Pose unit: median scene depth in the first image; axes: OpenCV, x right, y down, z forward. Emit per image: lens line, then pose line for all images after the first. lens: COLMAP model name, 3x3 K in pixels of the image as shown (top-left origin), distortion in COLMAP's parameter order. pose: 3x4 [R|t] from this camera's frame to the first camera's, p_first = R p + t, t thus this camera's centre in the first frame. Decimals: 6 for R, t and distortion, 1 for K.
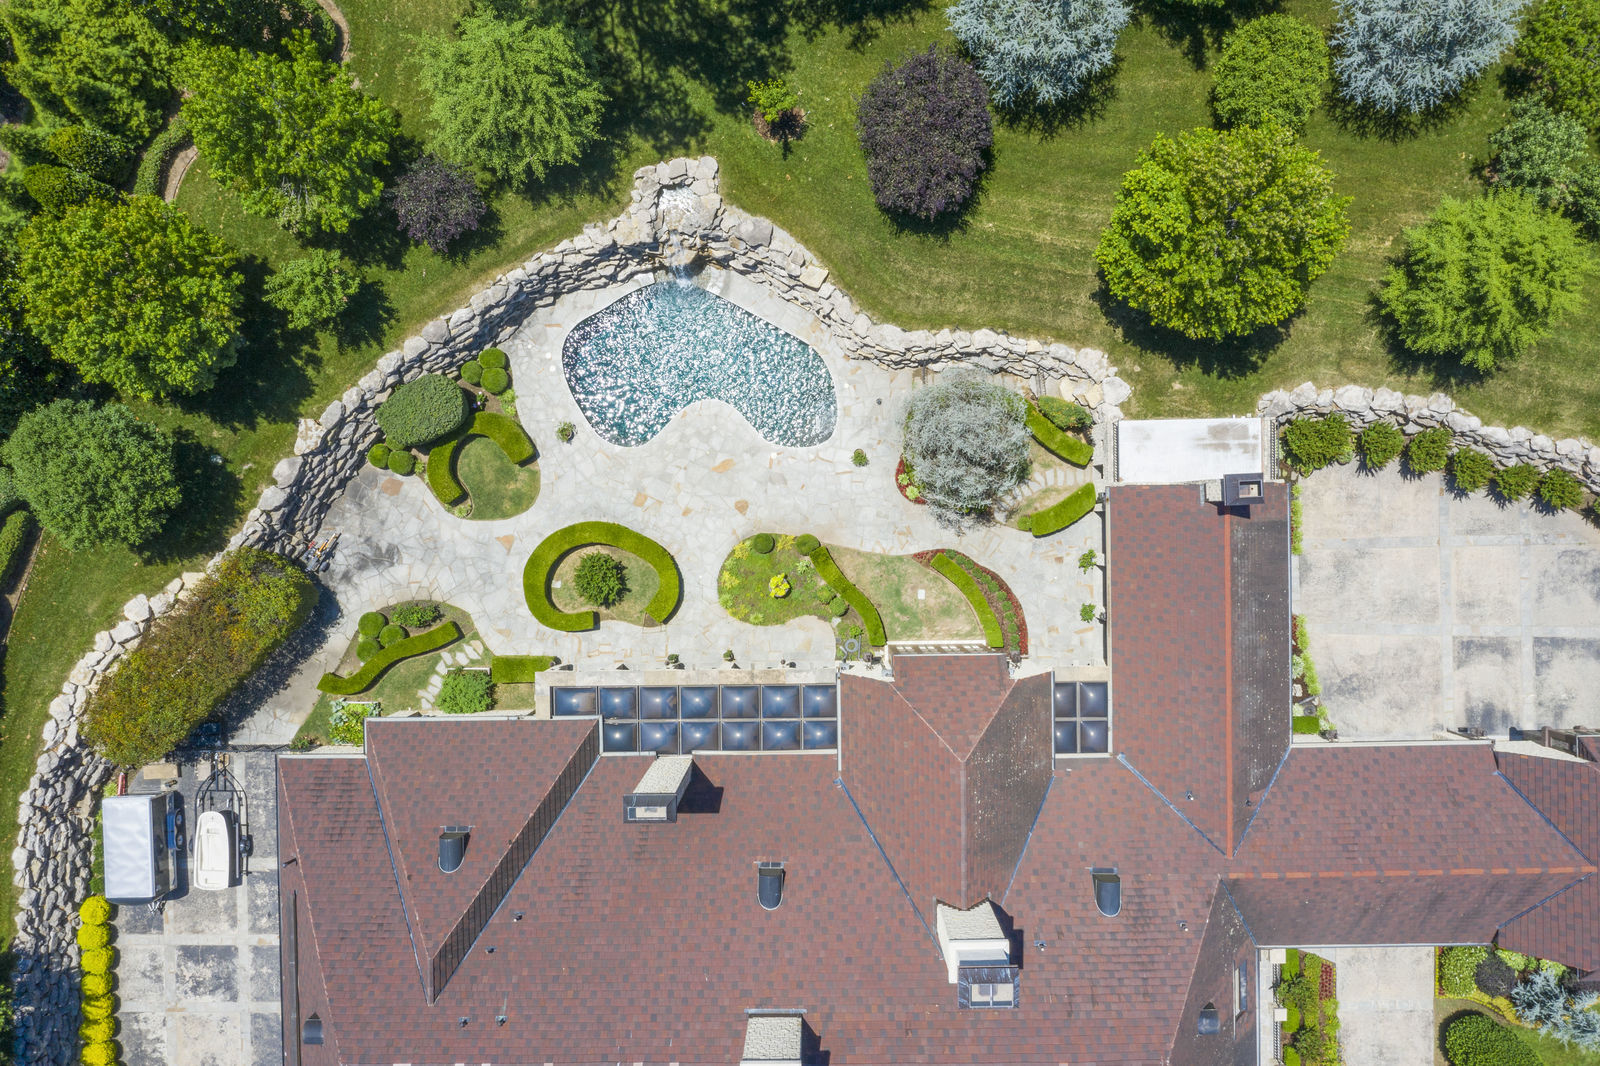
lens RADIAL K [[1214.5, 0, 801.2], [0, 1214.5, 533.1], [0, 0, 1]] dist [-0.011075, 0.007749]
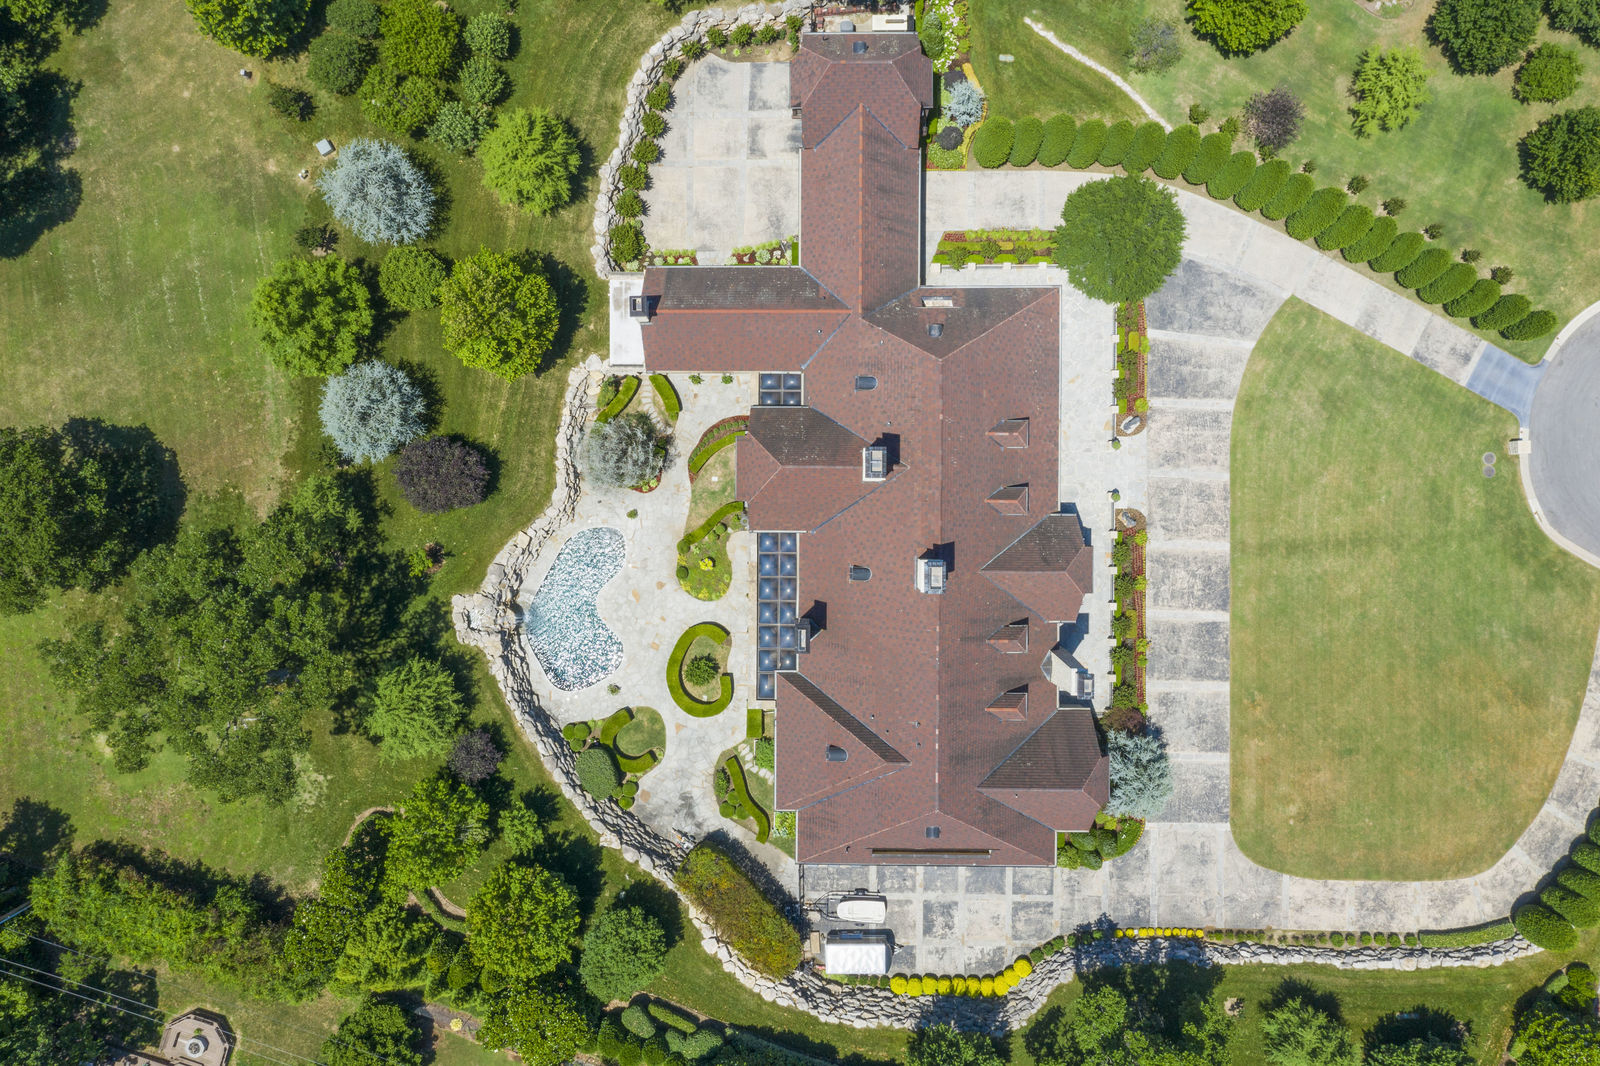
lens RADIAL K [[1214.5, 0, 797.5], [0, 1214.5, 529.3], [0, 0, 1]] dist [-0.011075, 0.007749]
pose [[0.020839, -0.999783, 0.000224, 0.032825], [0.998991, 0.020814, -0.039790, 0.238466], [0.039777, 0.001053, 0.999208, -0.679702]]
